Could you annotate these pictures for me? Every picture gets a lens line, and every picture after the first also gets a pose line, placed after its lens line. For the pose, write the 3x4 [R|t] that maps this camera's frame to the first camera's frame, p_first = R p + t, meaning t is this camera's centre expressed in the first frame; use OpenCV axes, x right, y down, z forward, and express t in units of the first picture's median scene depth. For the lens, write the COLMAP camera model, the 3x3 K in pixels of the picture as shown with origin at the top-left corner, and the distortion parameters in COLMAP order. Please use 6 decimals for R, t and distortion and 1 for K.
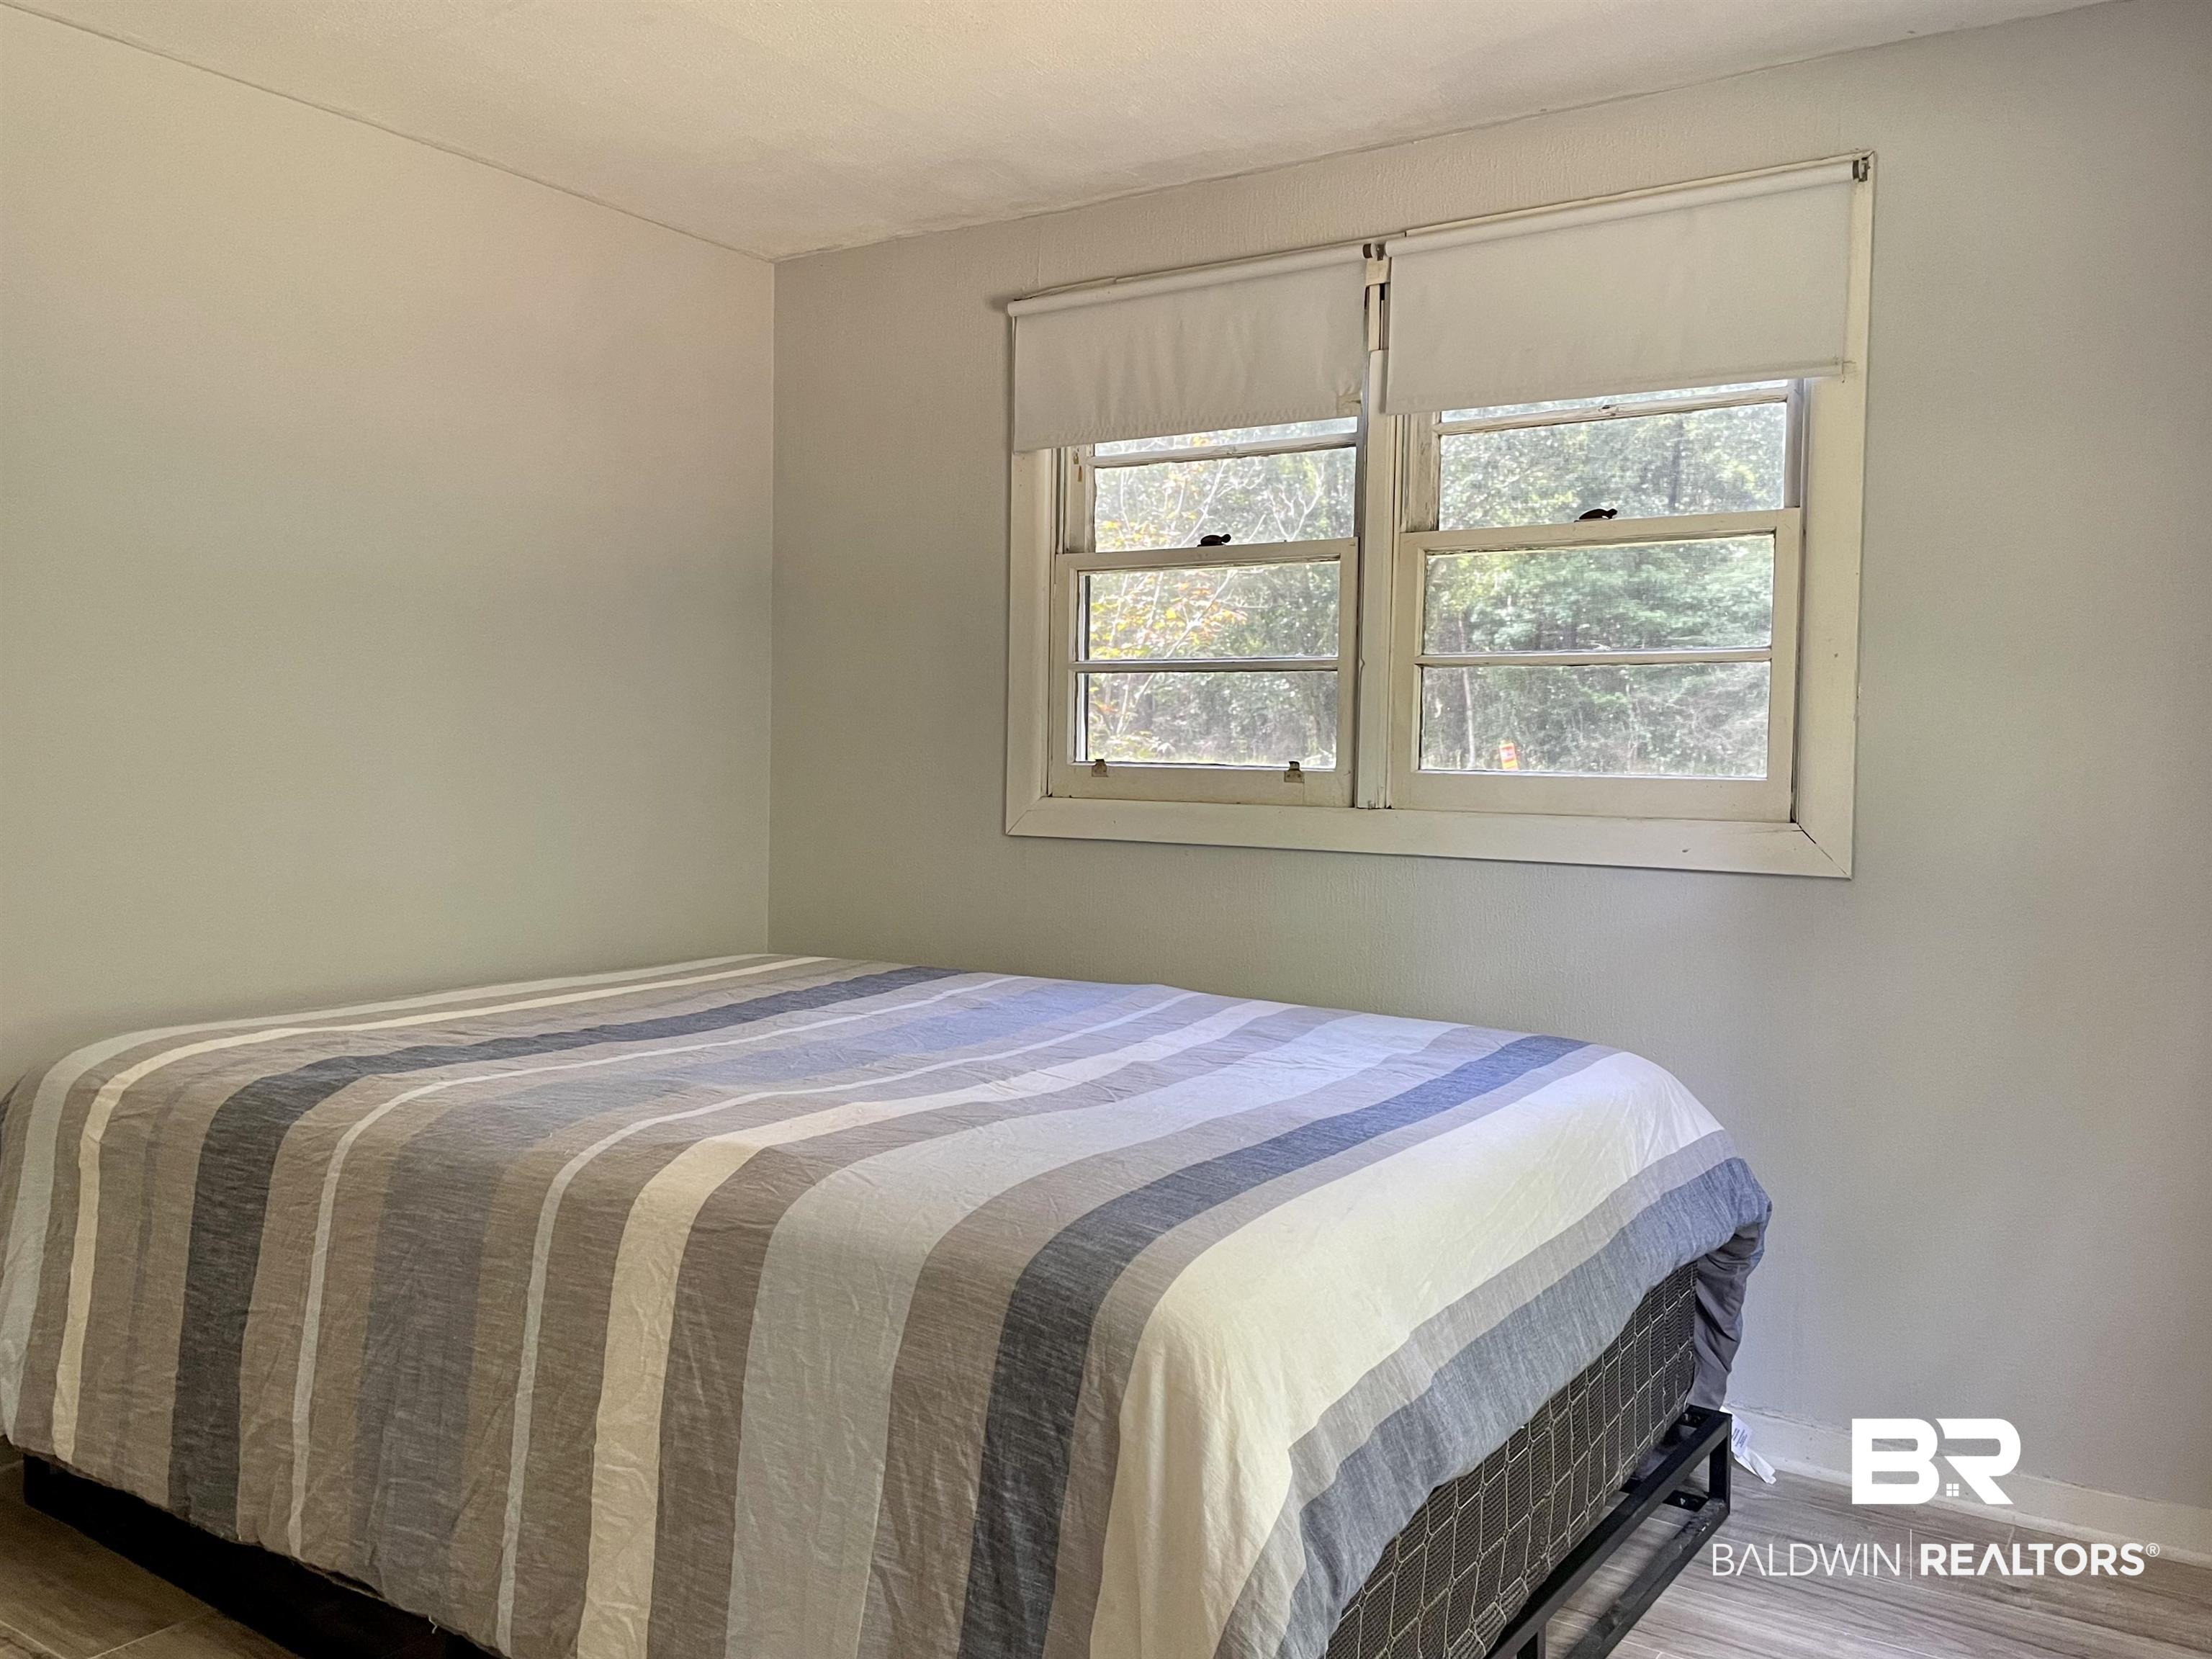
lens RADIAL K [[1739.0, 0, 1106.0], [0, 1739.0, 829.5], [0, 0, 1]] dist [0.036950, -0.000673]
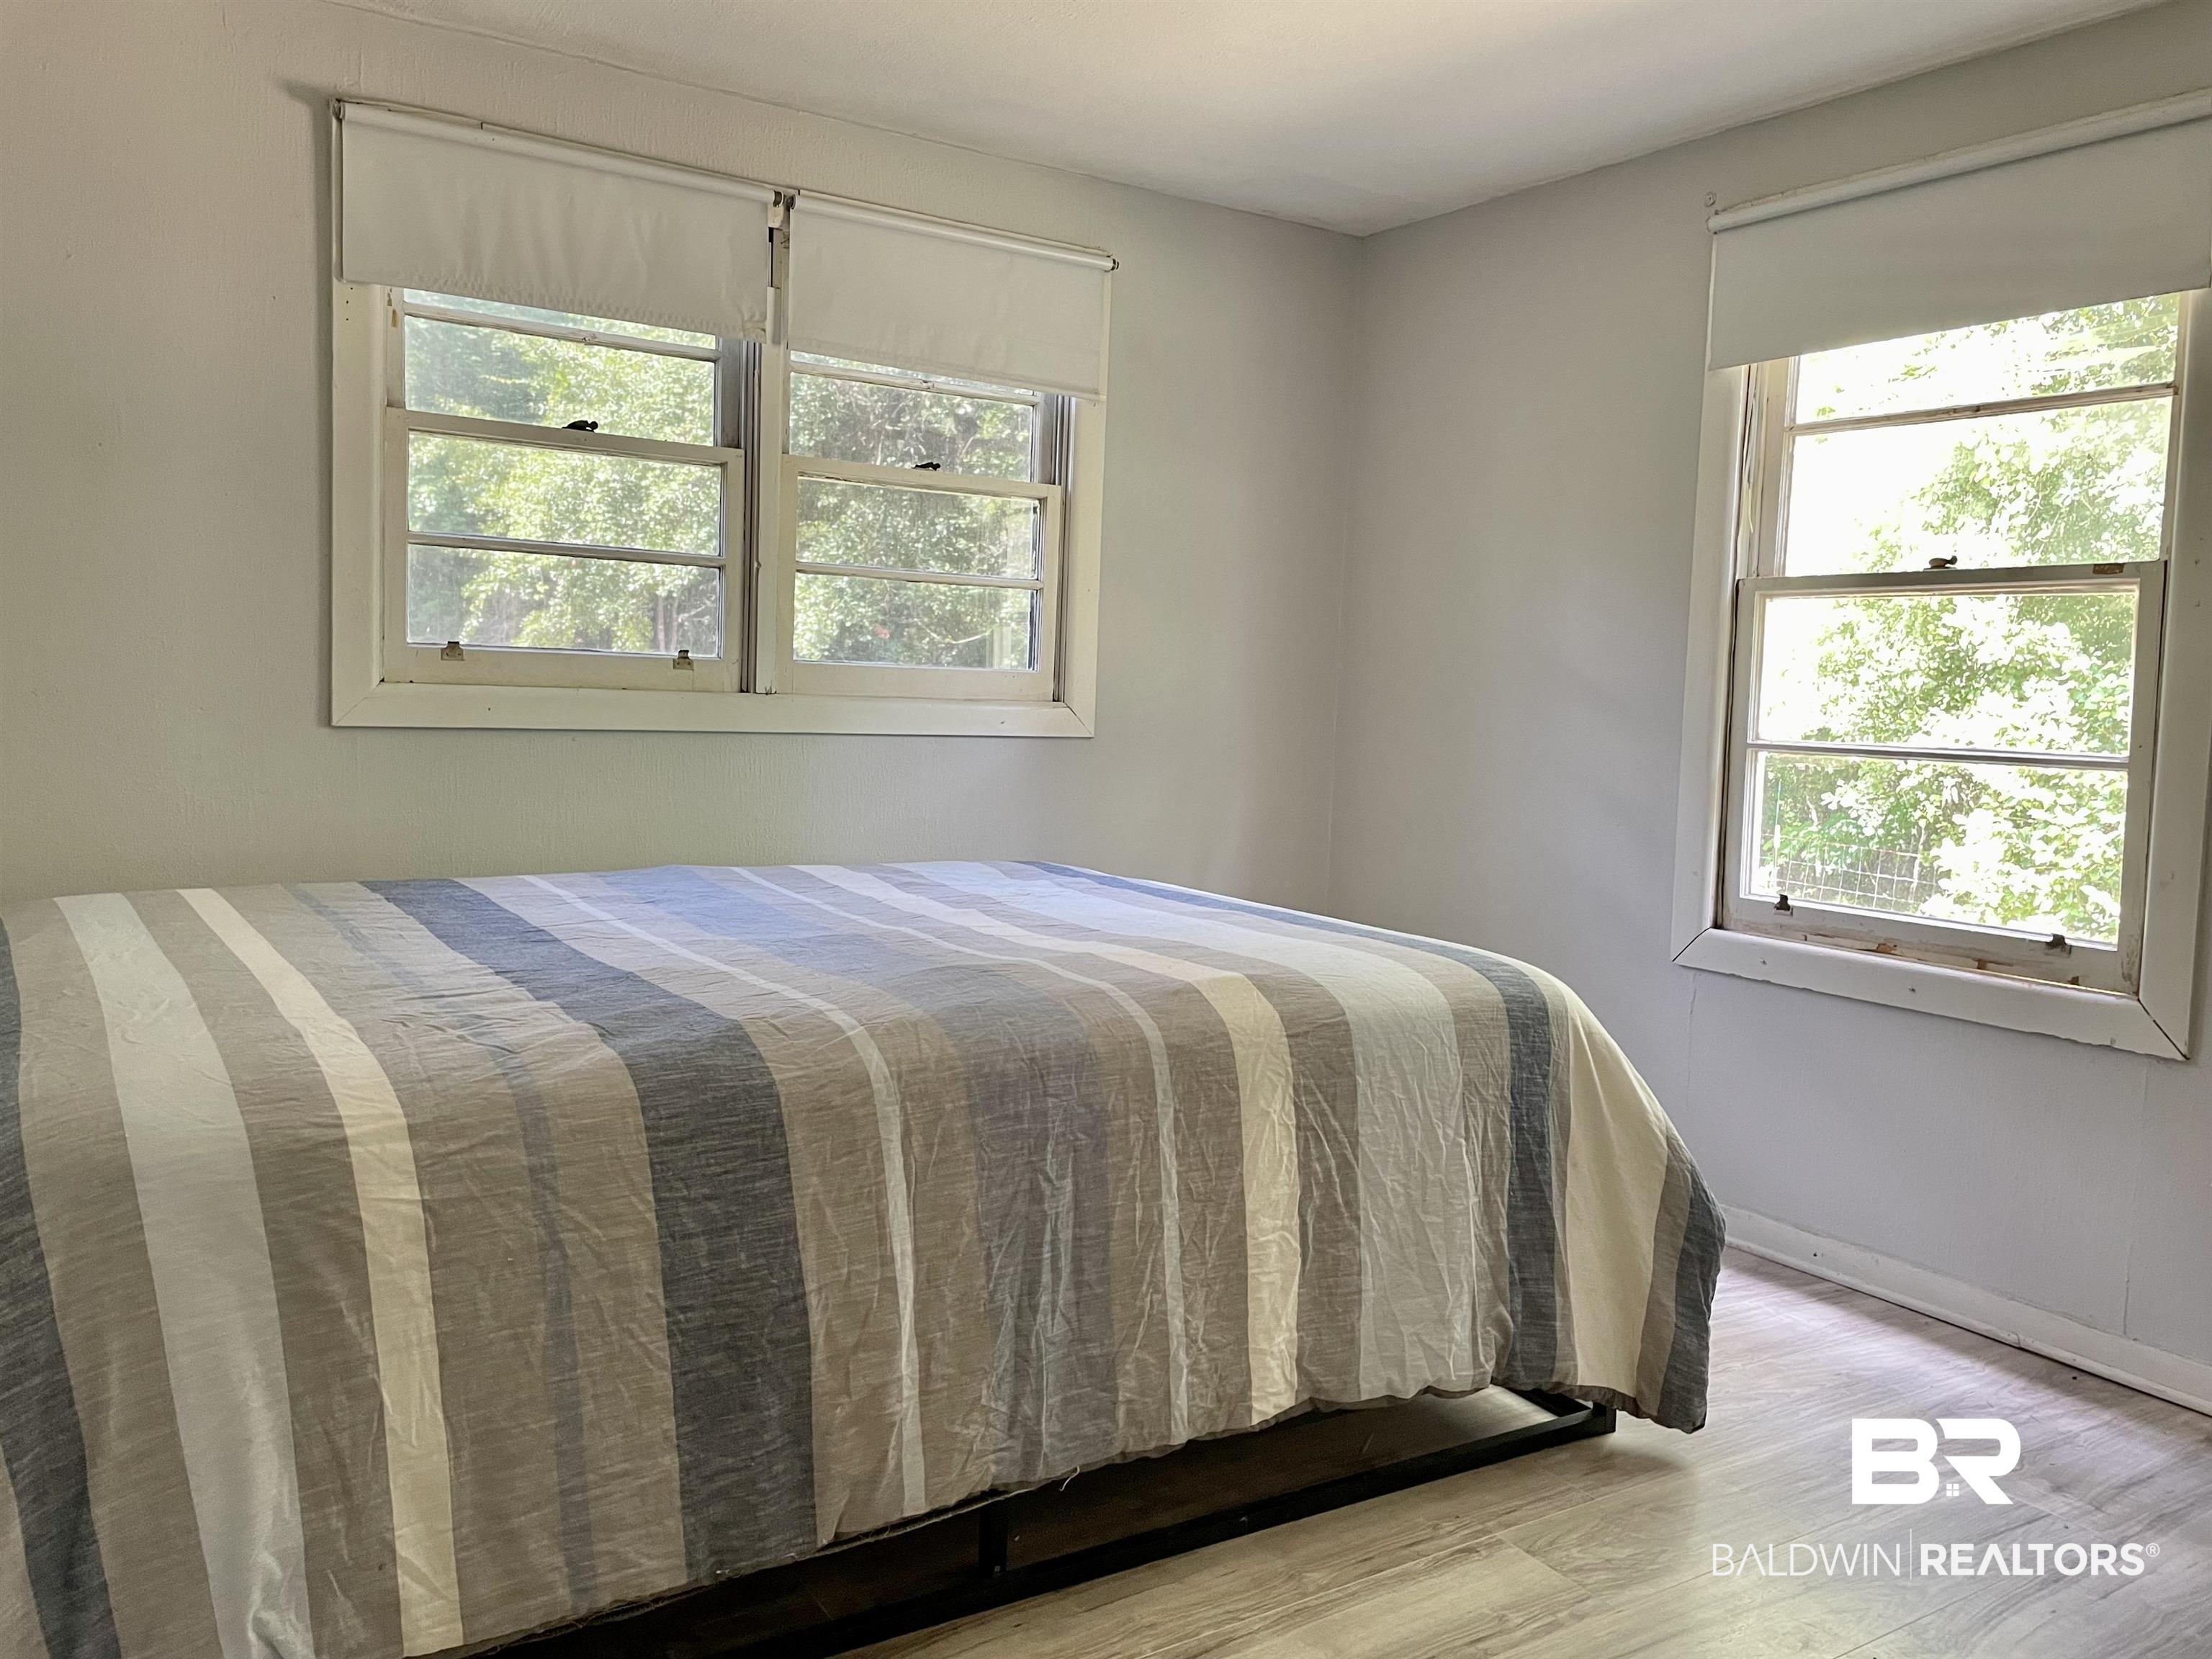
lens RADIAL K [[1686.8, 0, 1106.0], [0, 1686.8, 829.5], [0, 0, 1]] dist [0.010041, 0.002123]
pose [[0.383186, -0.081922, 0.920031, -0.796906], [0.012524, 0.996428, 0.083509, -0.013106], [-0.923586, -0.020477, 0.382844, 0.375109]]
